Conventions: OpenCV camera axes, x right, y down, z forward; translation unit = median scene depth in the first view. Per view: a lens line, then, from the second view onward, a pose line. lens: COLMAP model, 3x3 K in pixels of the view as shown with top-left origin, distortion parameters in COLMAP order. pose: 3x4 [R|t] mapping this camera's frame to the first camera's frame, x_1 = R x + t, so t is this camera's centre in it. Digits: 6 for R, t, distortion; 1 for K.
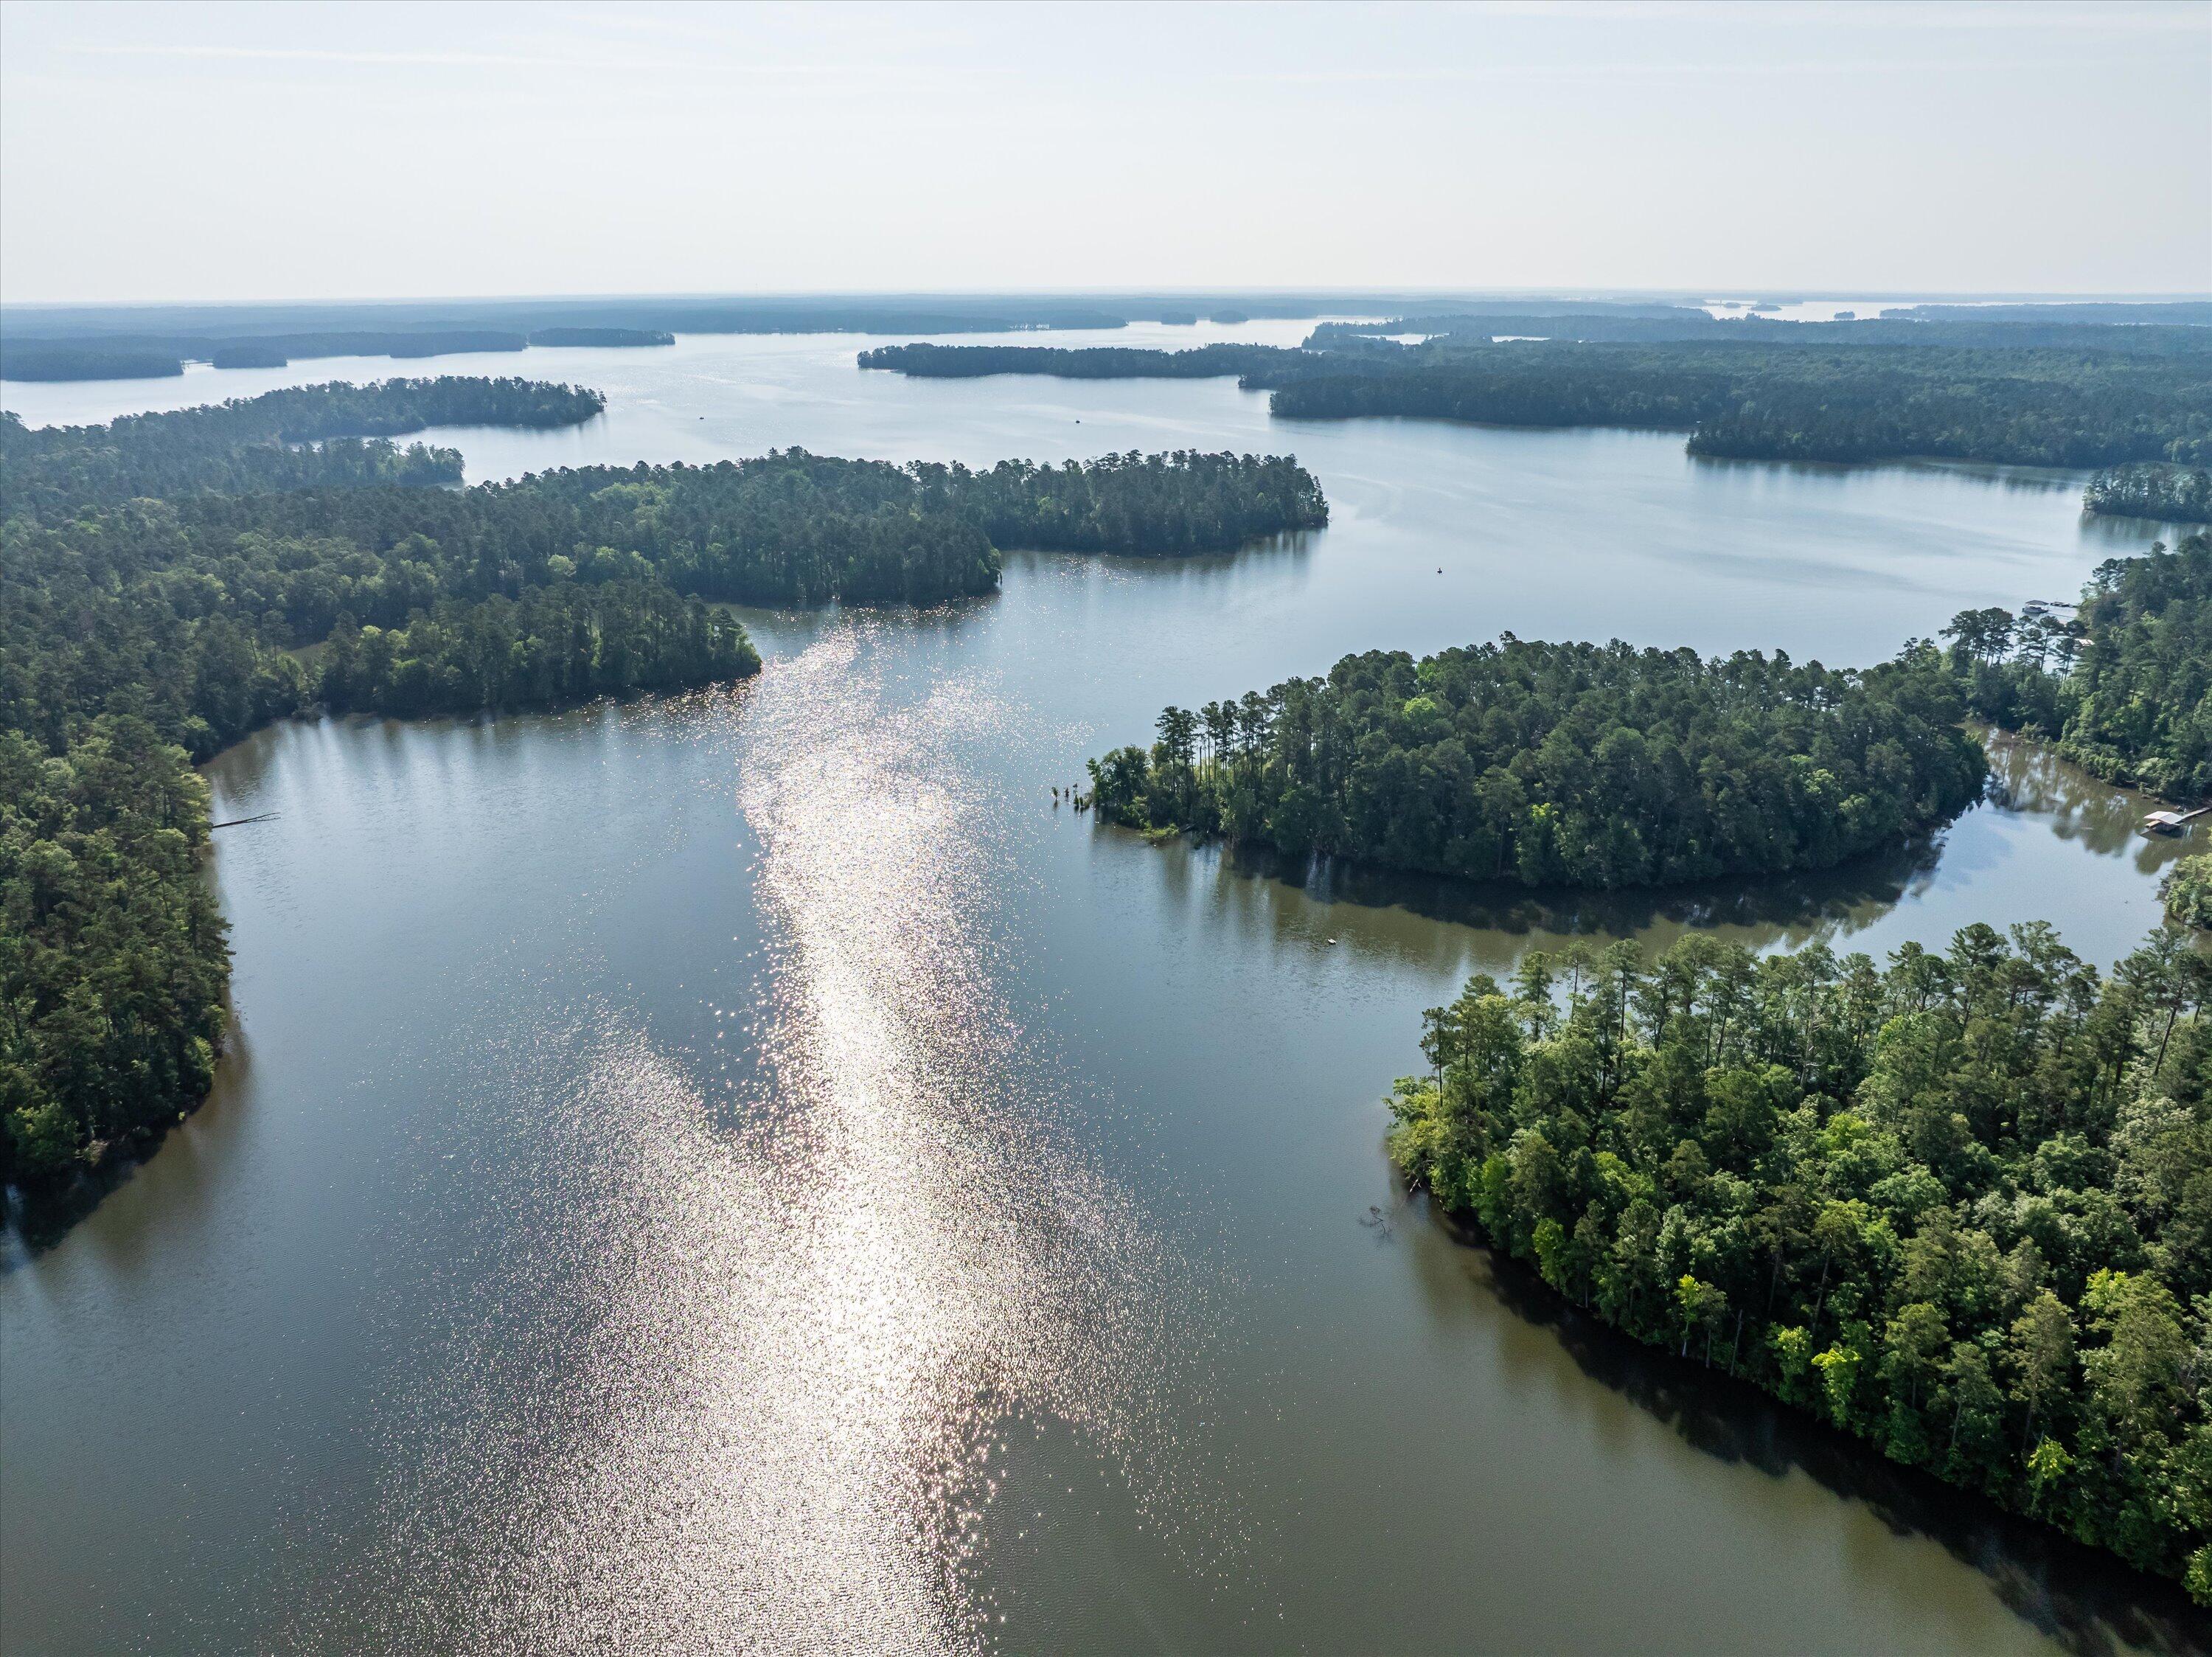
lens RADIAL K [[1556.5, 0, 1113.0], [0, 1556.5, 821.7], [0, 0, 1]] dist [-0.034216, 0.004267]
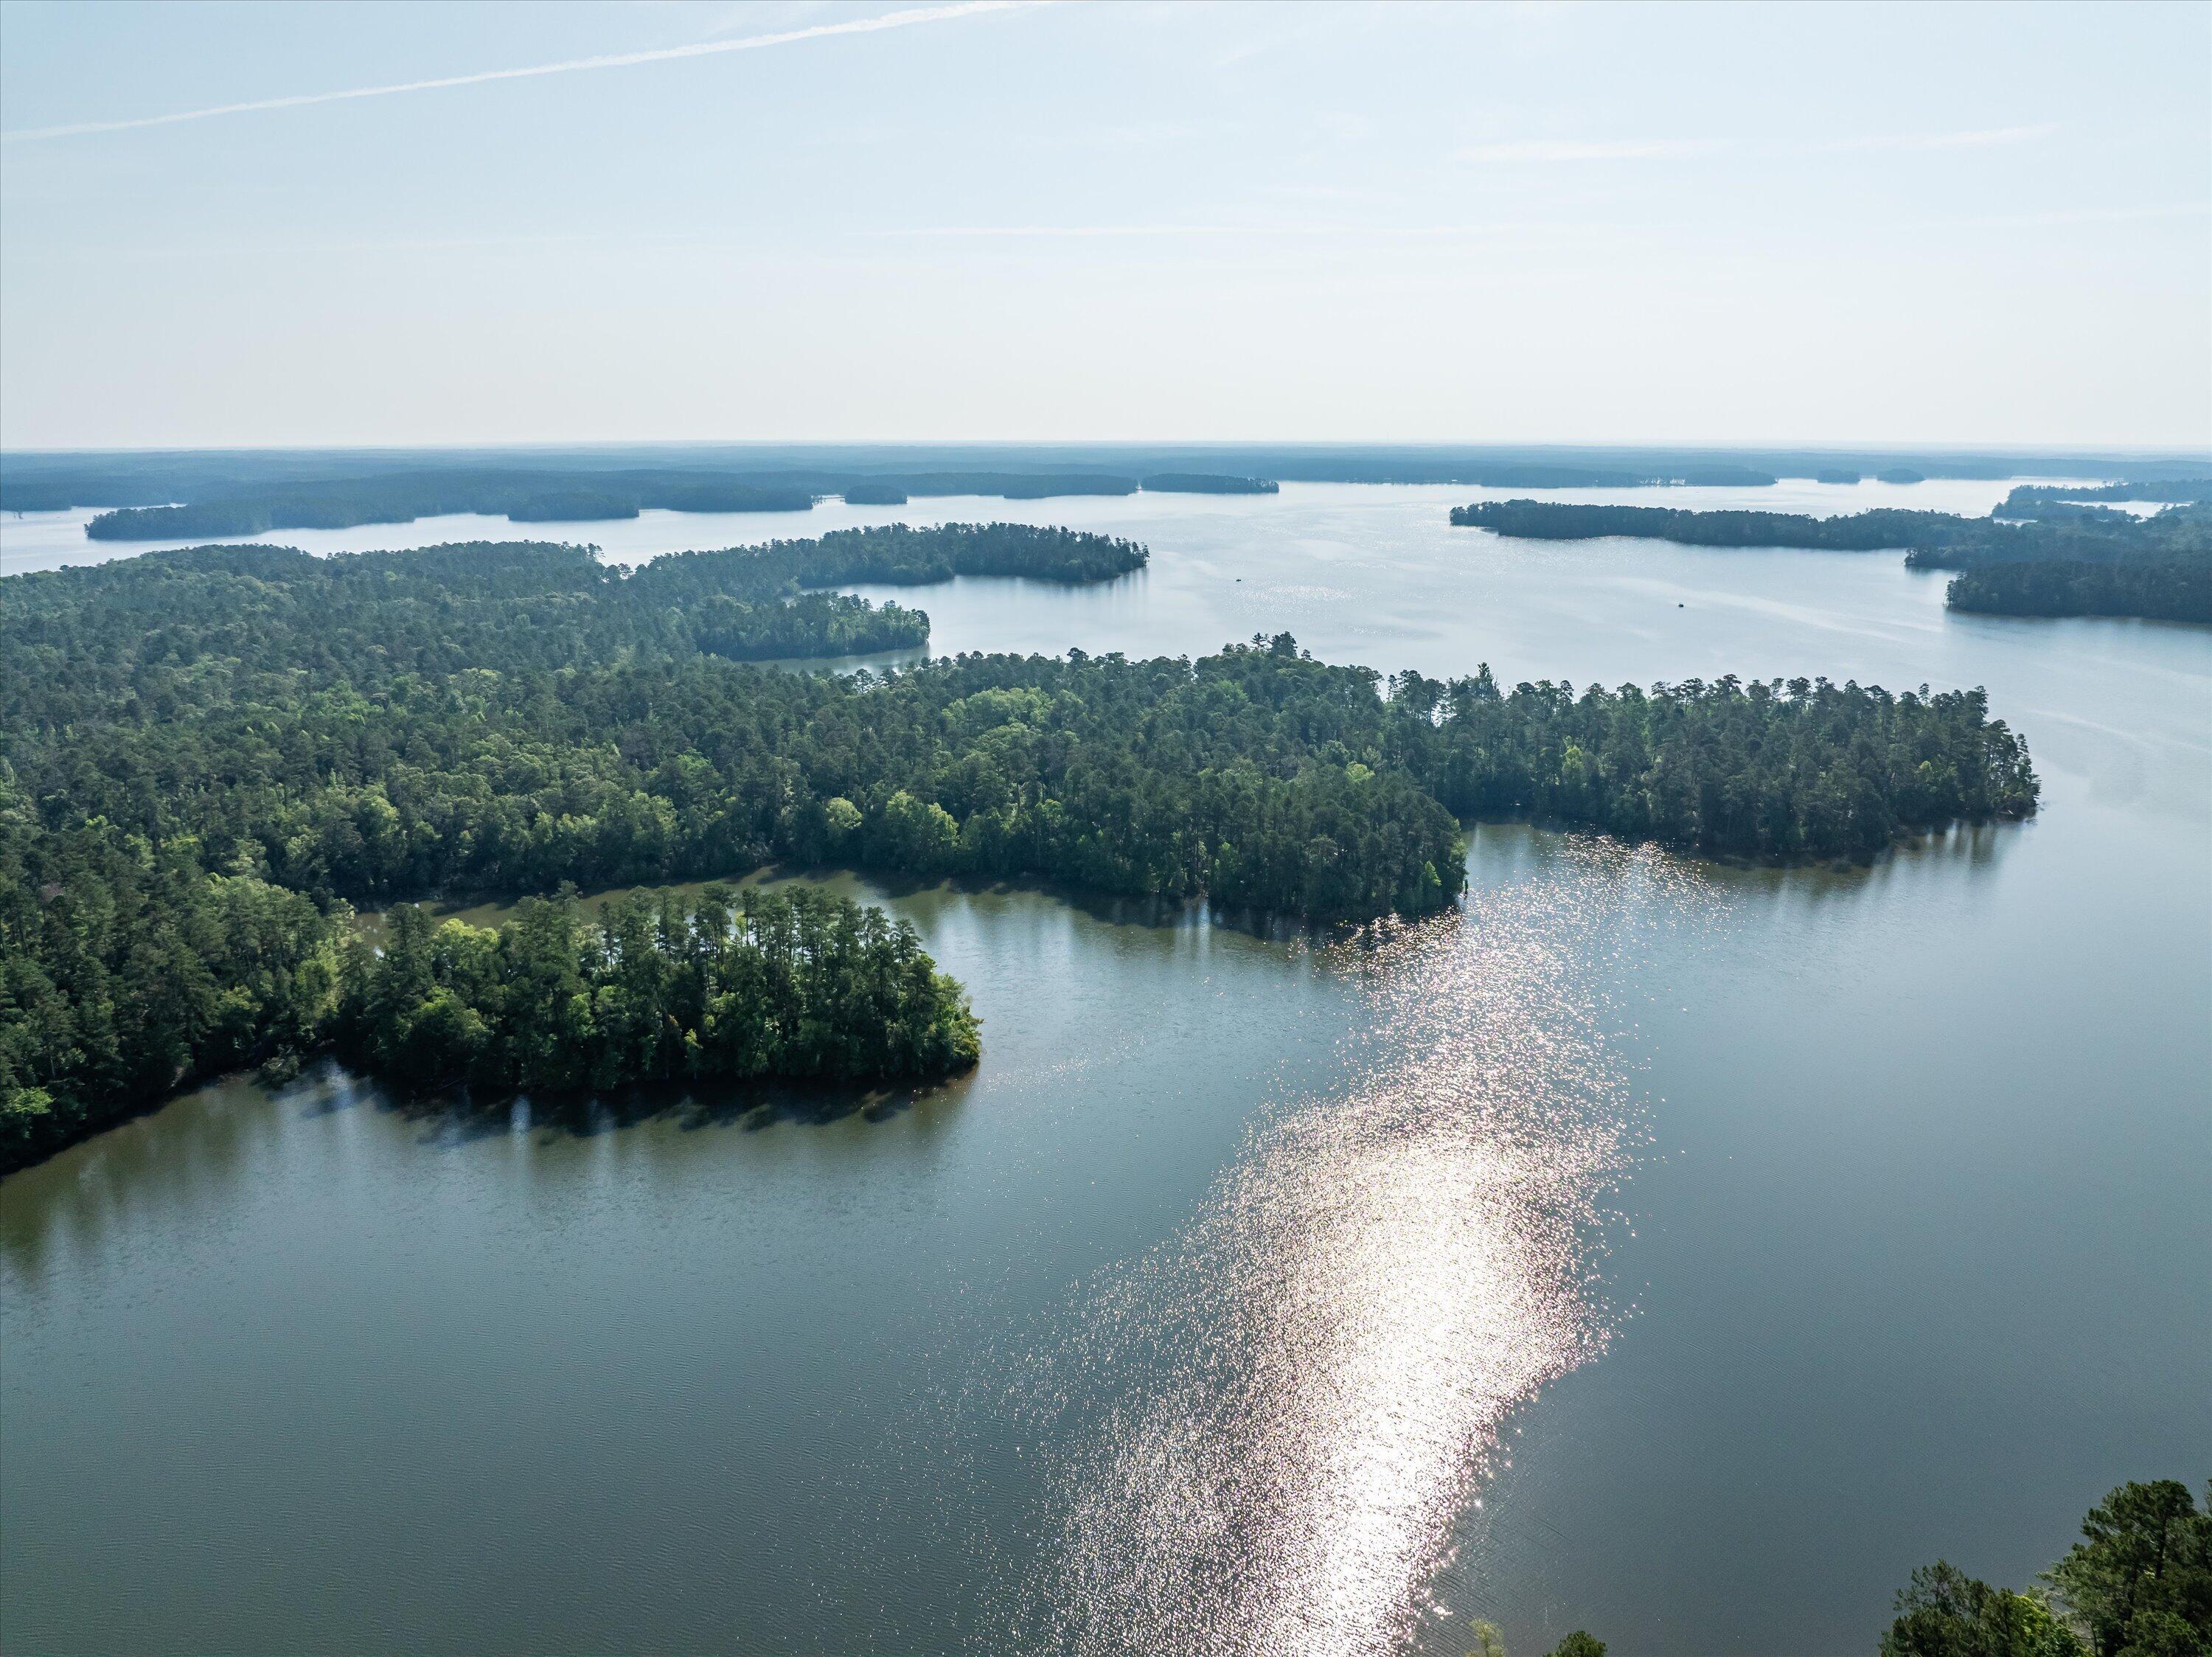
lens RADIAL K [[1556.5, 0, 1126.5], [0, 1556.5, 850.1], [0, 0, 1]] dist [-0.034216, 0.004267]
pose [[0.927307, 0.101683, -0.360225, 0.016943], [-0.127258, 0.990710, -0.047939, -0.077909], [0.352004, 0.090296, 0.931633, 0.223600]]
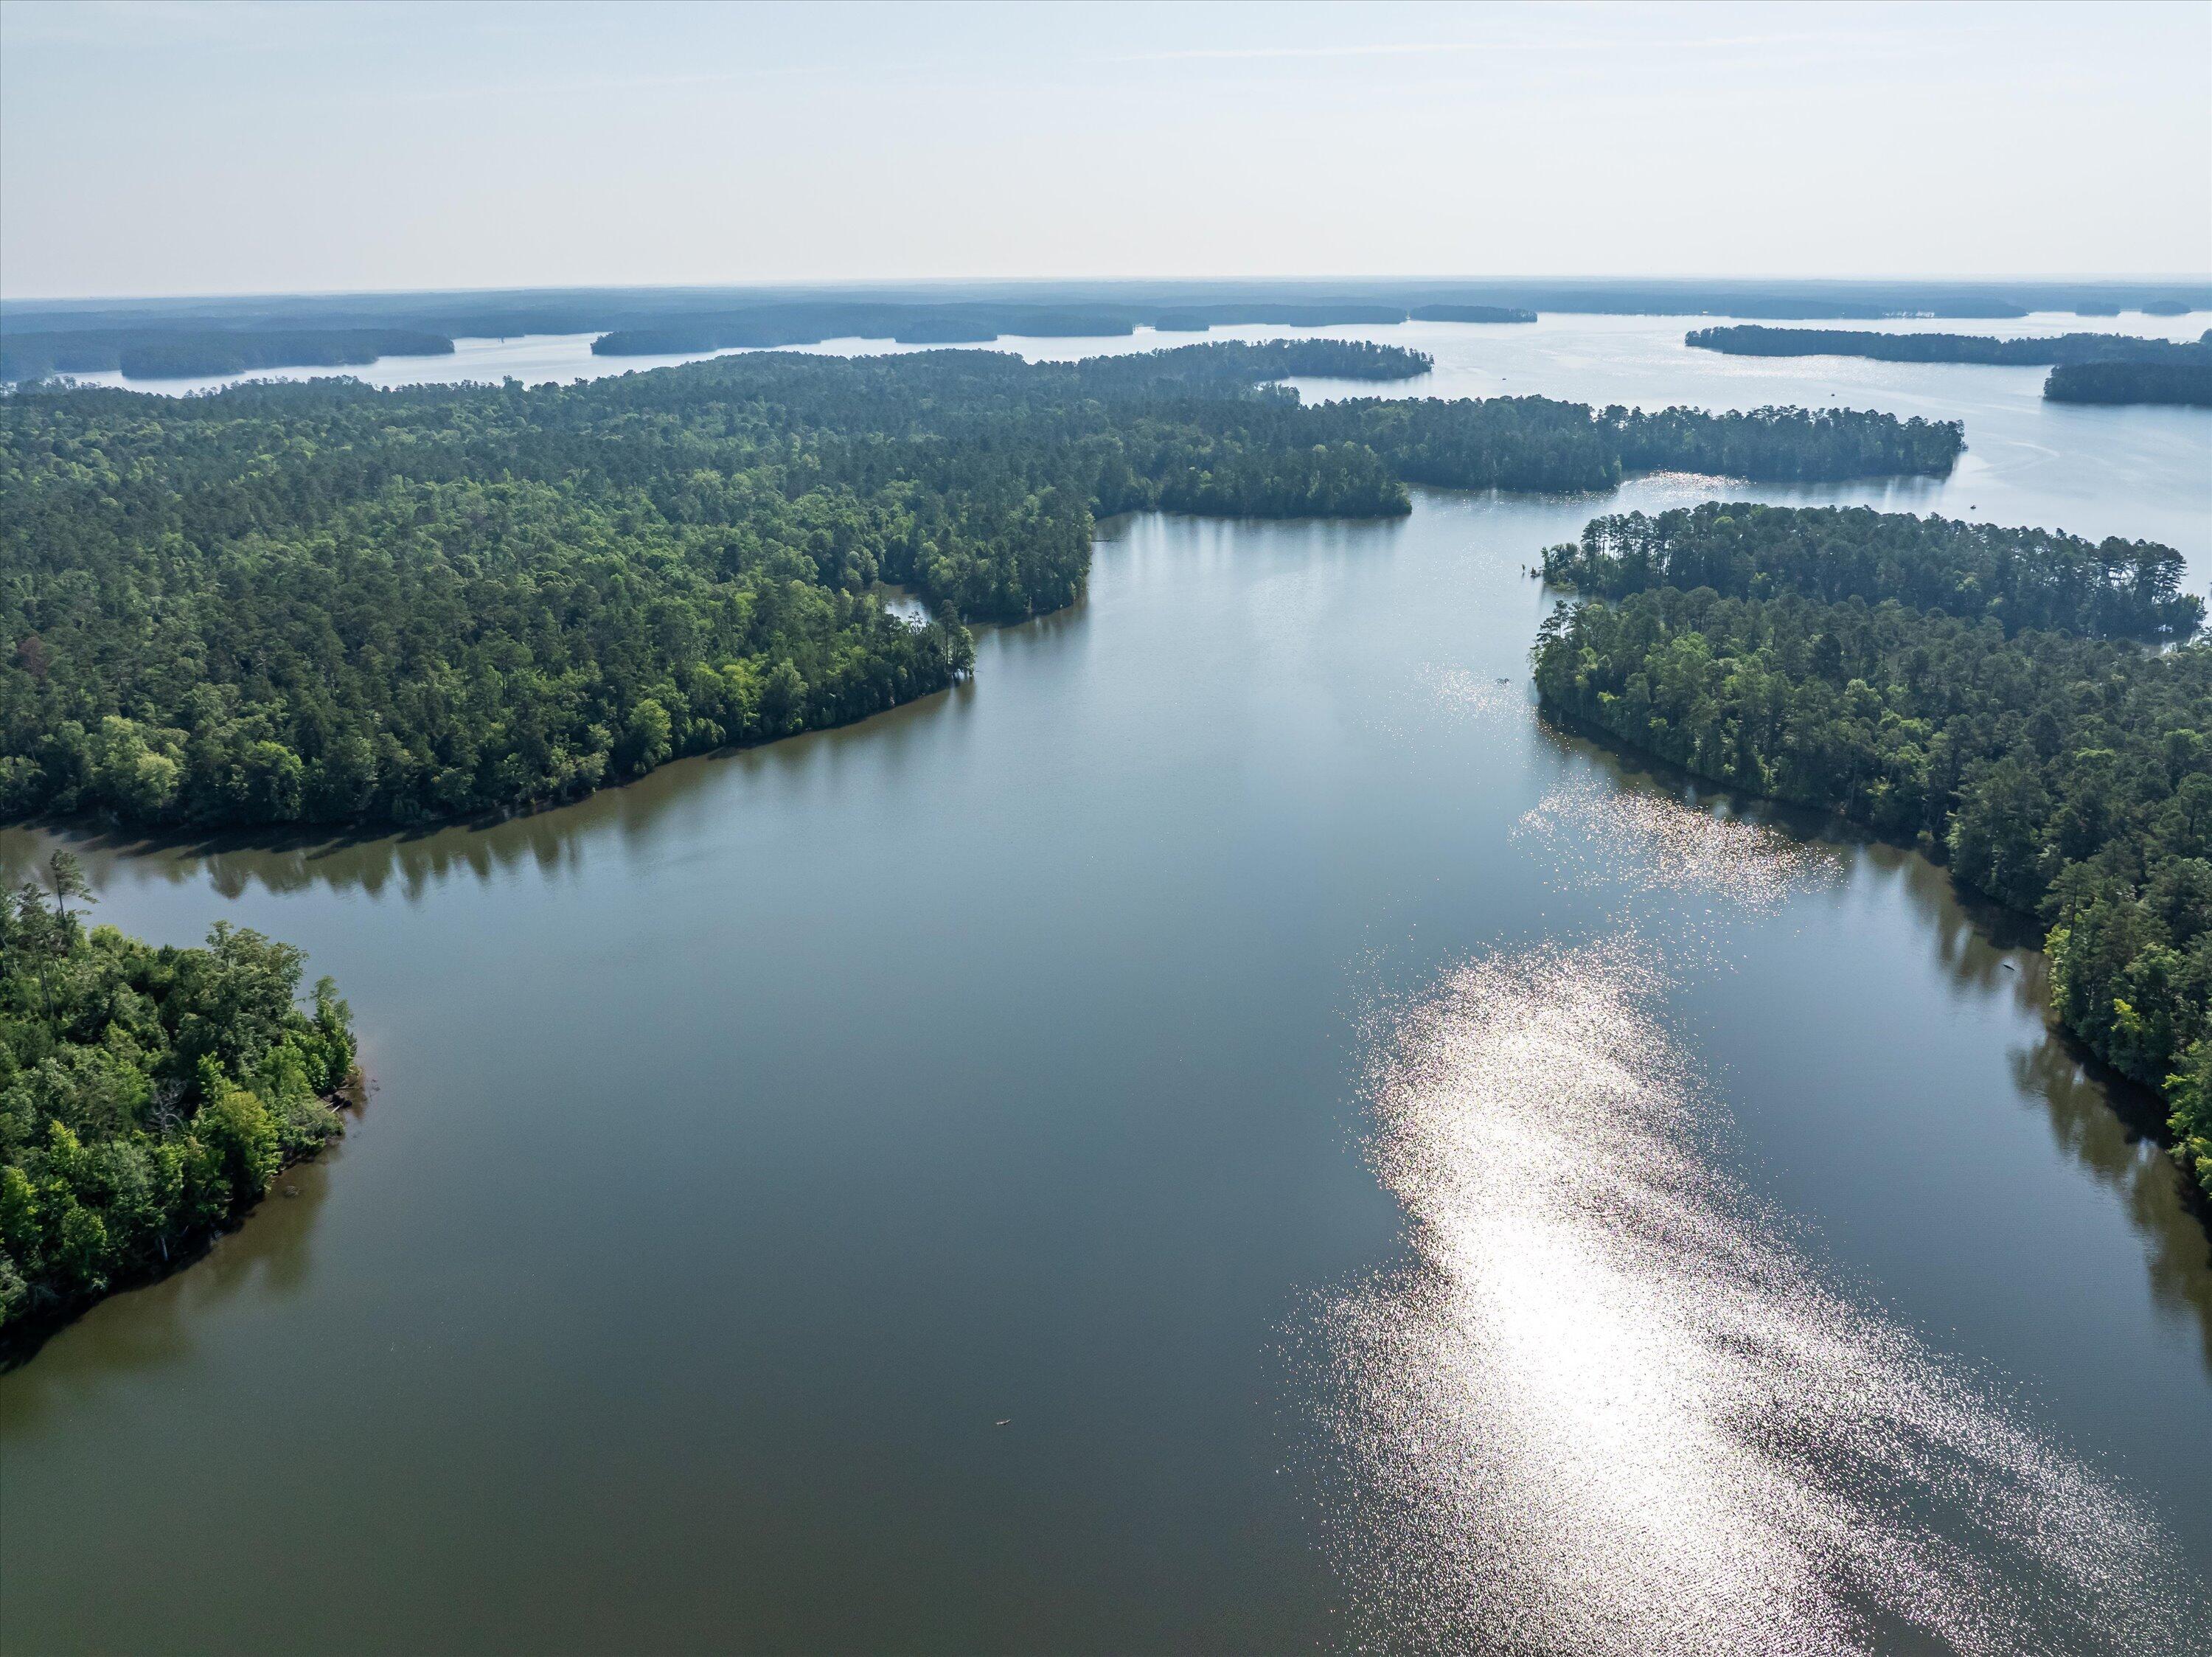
lens RADIAL K [[1556.5, 0, 1126.5], [0, 1556.5, 837.5], [0, 0, 1]] dist [-0.034216, 0.004267]
pose [[0.860454, 0.172606, -0.479402, 0.165307], [-0.163140, 0.984671, 0.061715, 0.086782], [0.482706, 0.025107, 0.875423, -0.249831]]
